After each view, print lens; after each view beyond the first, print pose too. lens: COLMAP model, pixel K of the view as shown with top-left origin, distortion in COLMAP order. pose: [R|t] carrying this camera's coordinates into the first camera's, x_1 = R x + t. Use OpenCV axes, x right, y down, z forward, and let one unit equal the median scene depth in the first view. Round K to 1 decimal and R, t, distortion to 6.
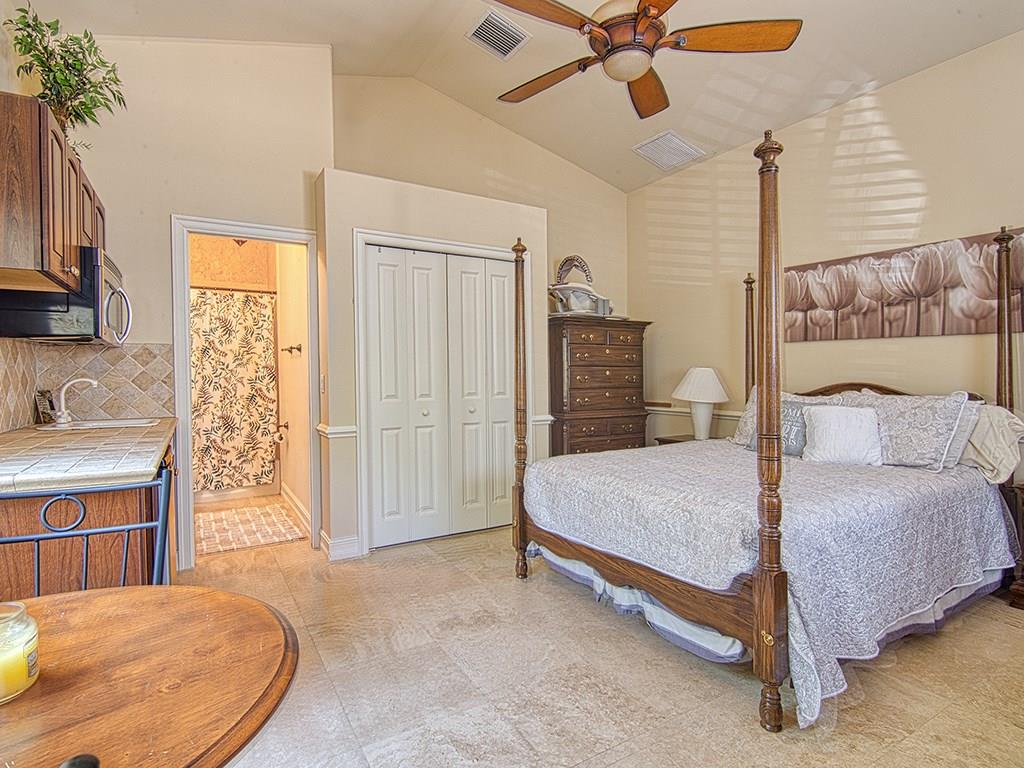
lens RADIAL K [[552.7, 0, 512.0], [0, 552.7, 384.0], [0, 0, 1]] dist [-0.003964, -0.000858]
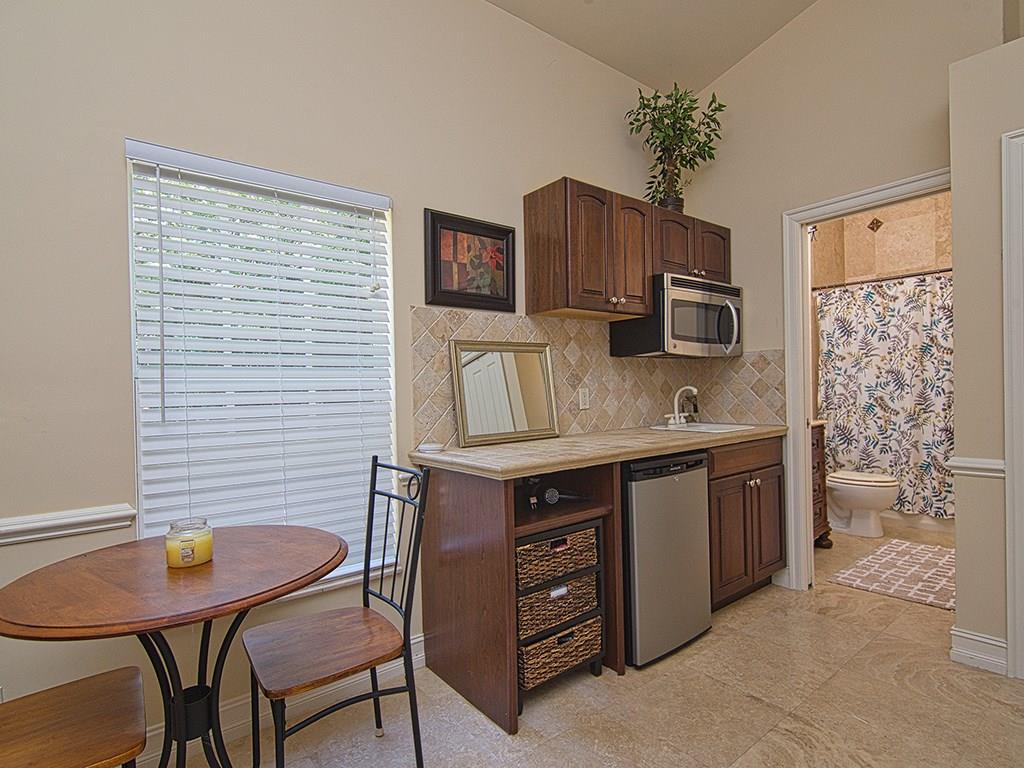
lens RADIAL K [[552.7, 0, 512.0], [0, 552.7, 384.0], [0, 0, 1]] dist [-0.003964, -0.000858]
pose [[0.169490, -0.000312, -0.985532, 0.162580], [0.003257, 0.999995, 0.000243, -0.008928], [0.985527, -0.003251, 0.169490, 0.242192]]
